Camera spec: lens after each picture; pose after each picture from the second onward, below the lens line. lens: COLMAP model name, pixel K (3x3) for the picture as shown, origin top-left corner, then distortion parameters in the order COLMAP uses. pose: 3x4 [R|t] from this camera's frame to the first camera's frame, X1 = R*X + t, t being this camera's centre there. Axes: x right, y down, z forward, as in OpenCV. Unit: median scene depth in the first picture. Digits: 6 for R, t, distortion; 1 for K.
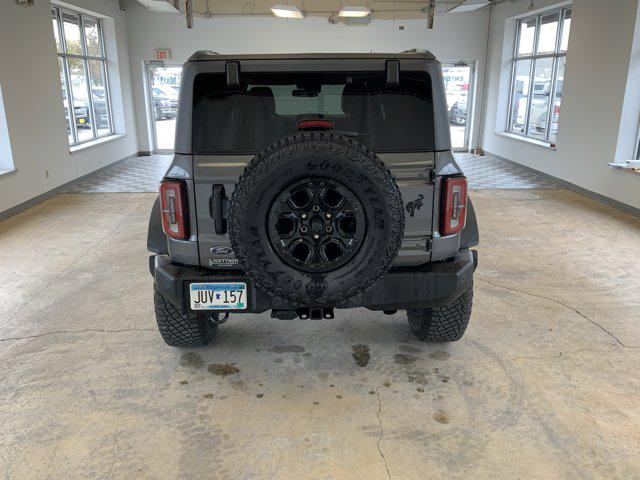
lens RADIAL K [[528.4, 0, 316.6], [0, 528.4, 237.1], [0, 0, 1]] dist [0.065726, -0.131834]
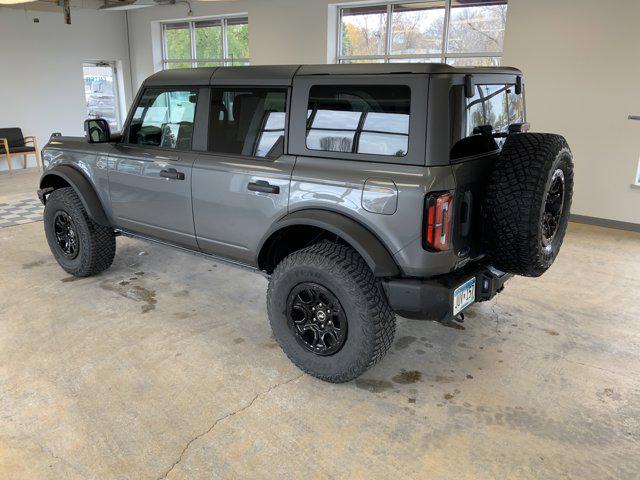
lens RADIAL K [[528.4, 0, 315.3], [0, 528.4, 241.3], [0, 0, 1]] dist [0.065726, -0.131834]
pose [[0.638874, -0.213299, 0.739151, -1.012451], [0.205562, 0.973192, 0.103162, -0.147223], [-0.741340, 0.086034, 0.665593, 0.451179]]
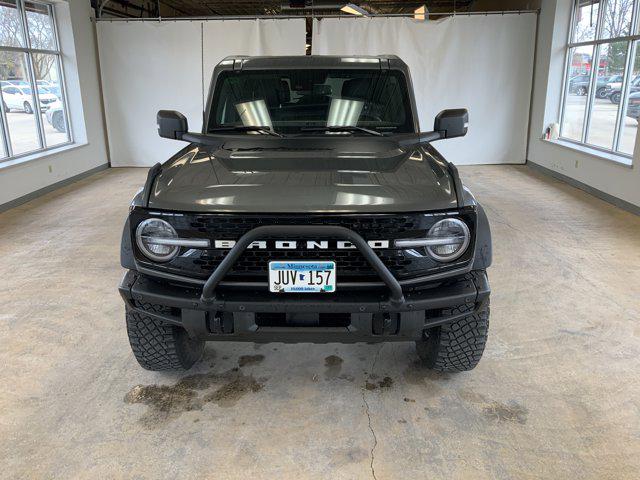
lens RADIAL K [[528.4, 0, 319.7], [0, 528.4, 237.6], [0, 0, 1]] dist [0.065726, -0.131834]
pose [[-0.999027, 0.000509, 0.044100, -0.098835], [0.024574, 0.836752, 0.547031, -0.811010], [-0.036623, 0.547582, -0.835950, 2.786803]]
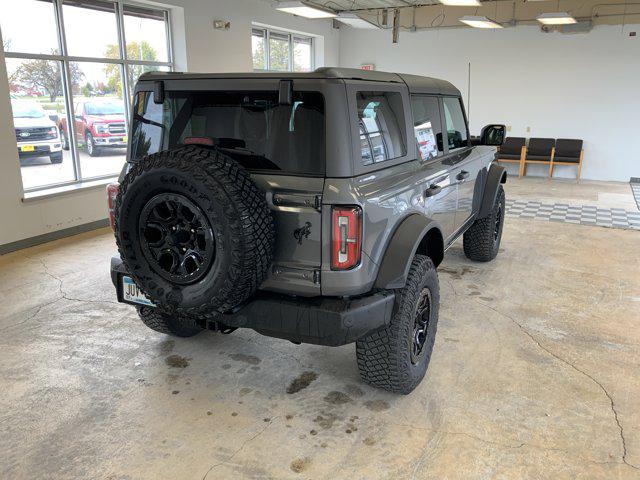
lens RADIAL K [[528.4, 0, 317.1], [0, 528.4, 236.3], [0, 0, 1]] dist [0.065726, -0.131834]
pose [[0.879632, 0.129880, -0.457579, 0.557916], [-0.139517, 0.990136, 0.012842, -0.060440], [0.454734, 0.052544, 0.889076, 0.155421]]
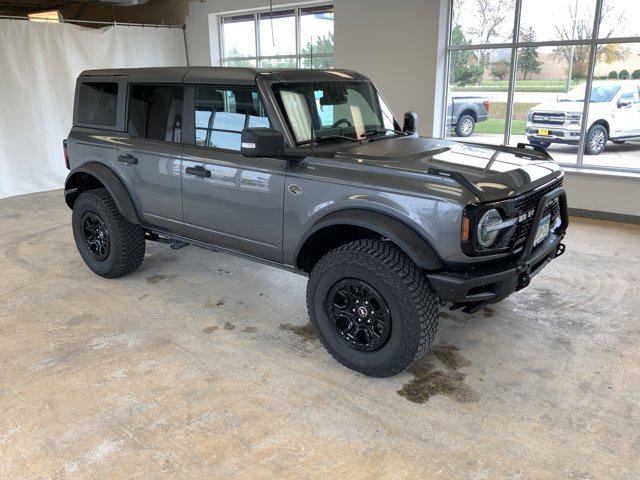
lens RADIAL K [[528.4, 0, 318.8], [0, 528.4, 239.9], [0, 0, 1]] dist [0.065726, -0.131834]
pose [[-0.636949, 0.235490, -0.734058, 1.013820], [-0.200560, 0.868793, 0.452741, -0.724407], [0.744360, 0.435595, -0.506147, 2.403816]]
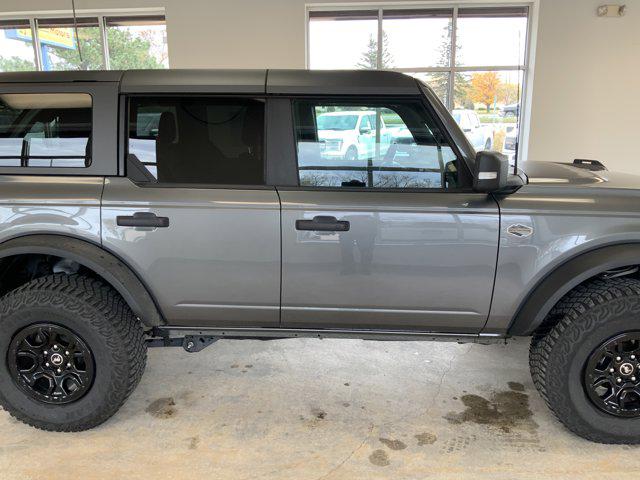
lens RADIAL K [[528.4, 0, 316.3], [0, 528.4, 239.5], [0, 0, 1]] dist [0.065726, -0.131834]
pose [[-0.090540, 0.242014, -0.966039, 1.035824], [-0.267631, 0.928427, 0.257675, -0.431769], [0.959258, 0.281872, -0.019289, 1.513161]]
